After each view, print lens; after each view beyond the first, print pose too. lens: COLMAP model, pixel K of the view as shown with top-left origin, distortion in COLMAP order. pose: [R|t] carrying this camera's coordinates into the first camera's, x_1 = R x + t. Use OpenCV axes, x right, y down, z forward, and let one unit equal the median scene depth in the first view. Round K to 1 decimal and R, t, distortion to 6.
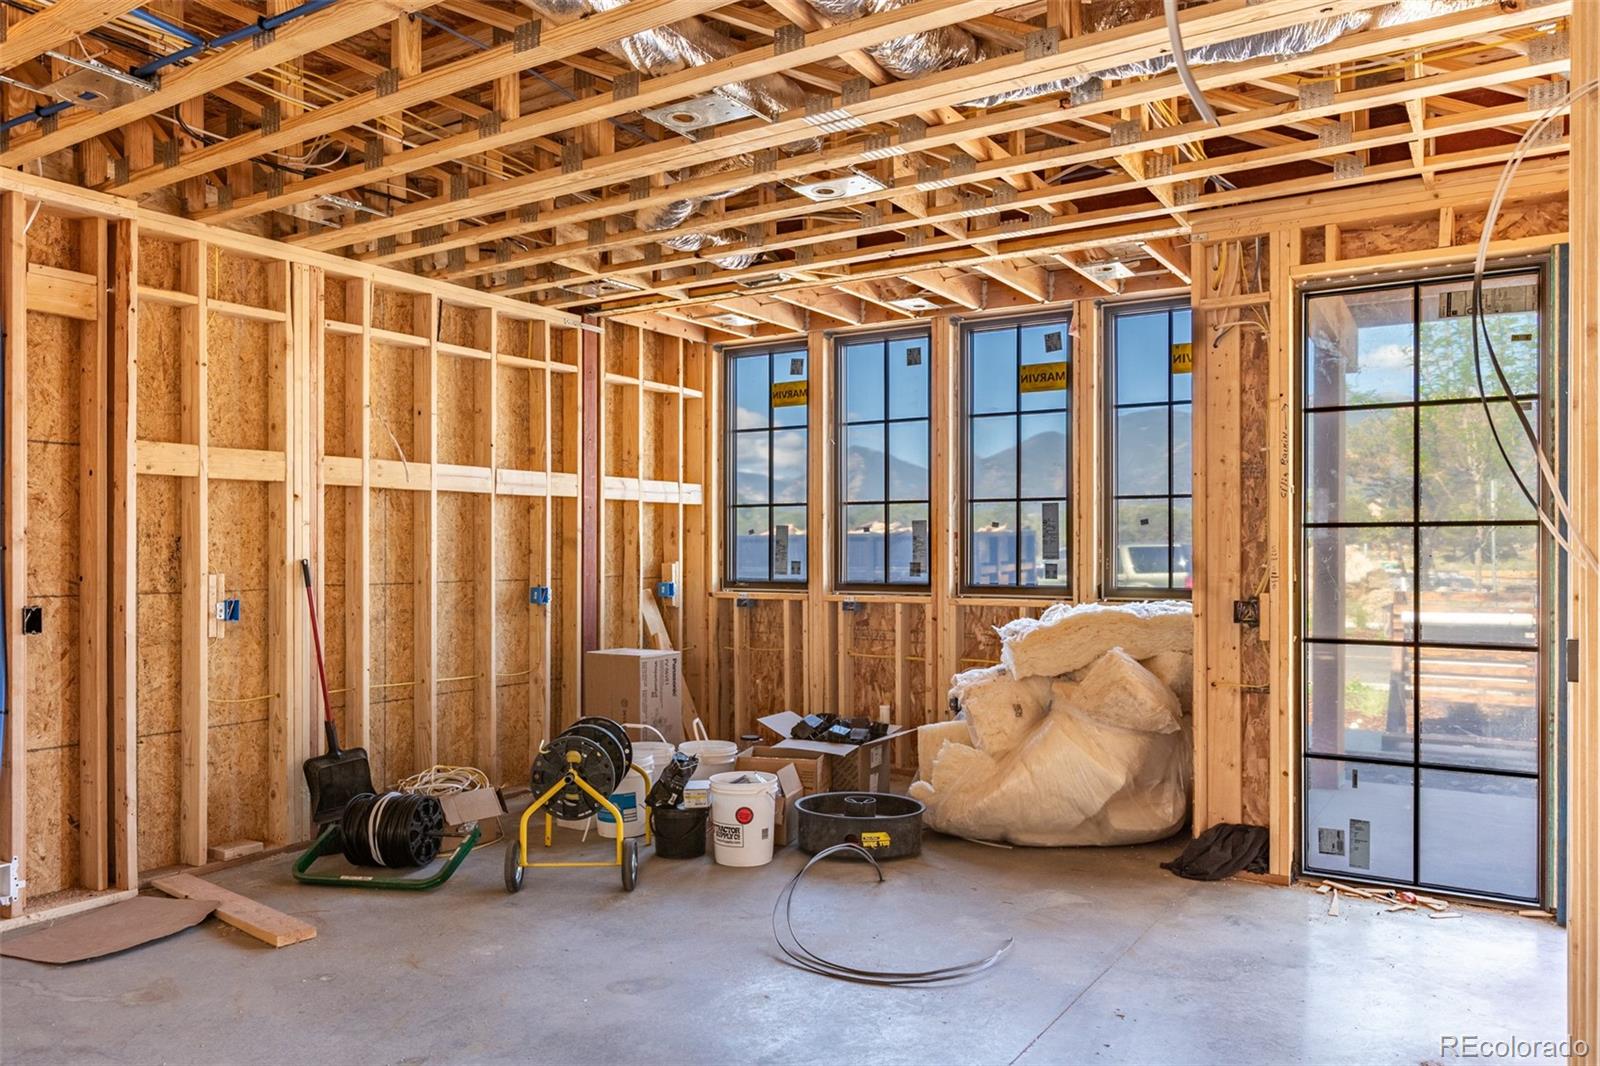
lens RADIAL K [[1169.3, 0, 787.6], [0, 1169.3, 570.4], [0, 0, 1]] dist [-0.018263, 0.014157]
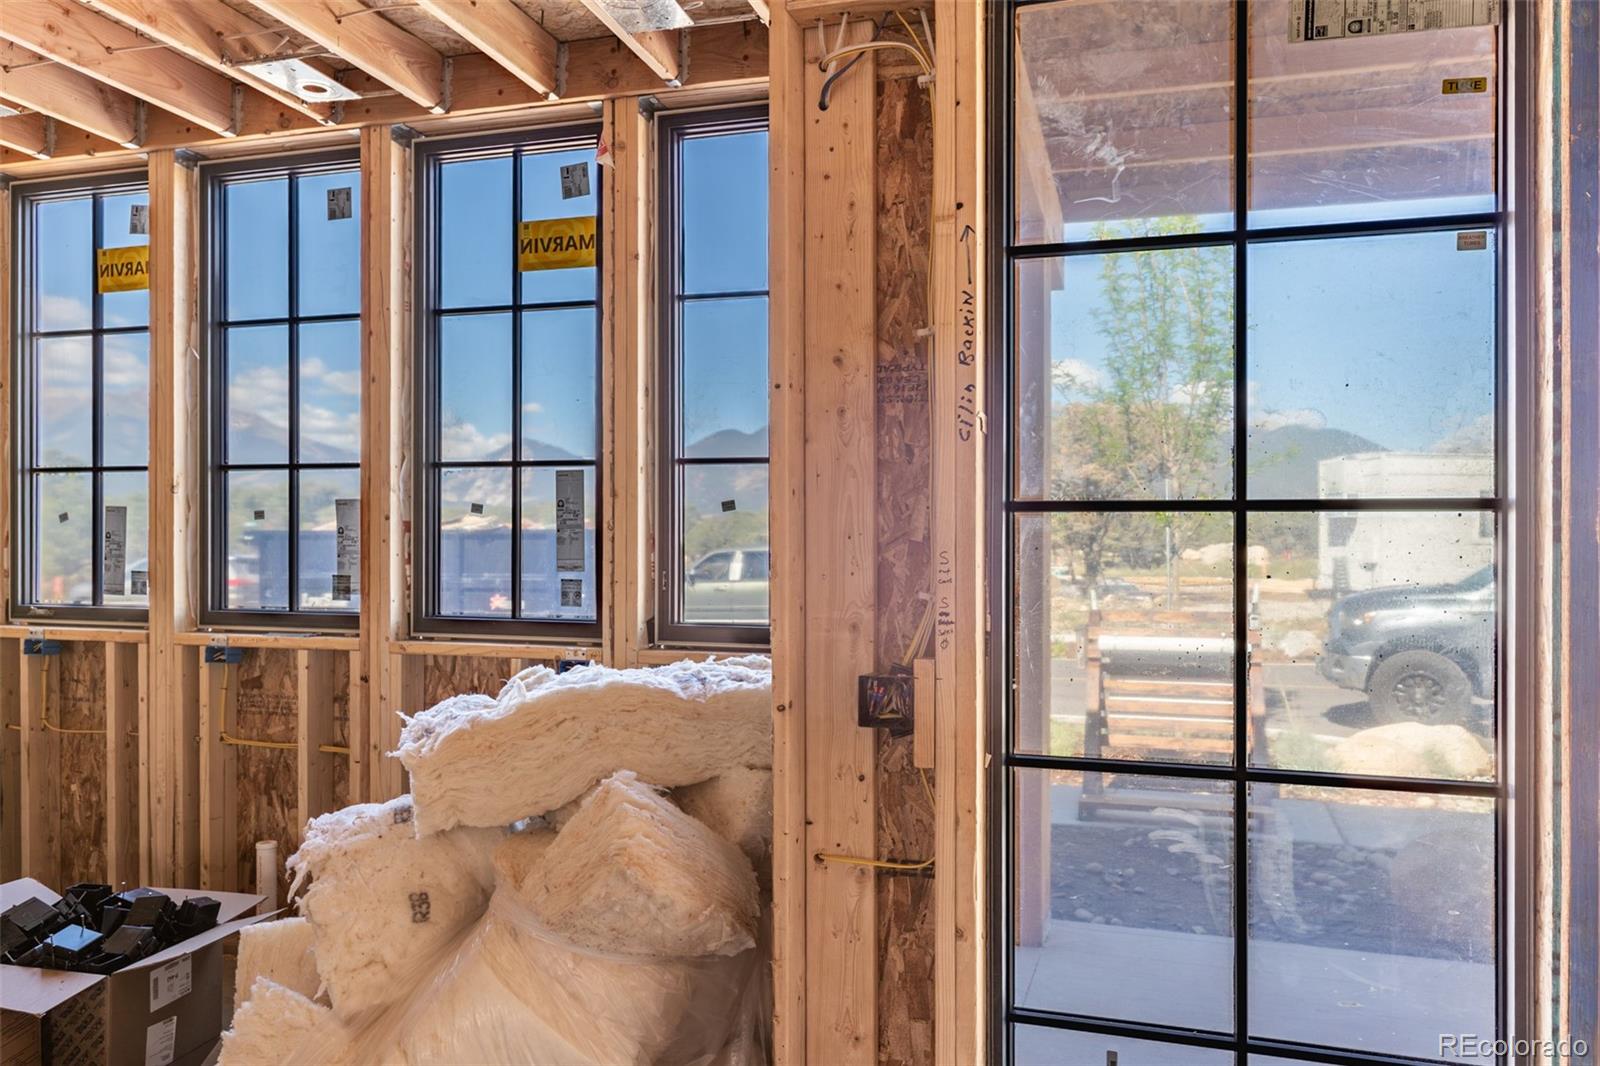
lens RADIAL K [[1230.9, 0, 799.1], [0, 1230.9, 537.6], [0, 0, 1]] dist [-0.034553, 0.005346]
pose [[0.962397, 0.011674, 0.271395, 0.179243], [-0.003824, 0.999559, -0.029436, -0.009272], [-0.271619, 0.027291, 0.962018, 0.427265]]
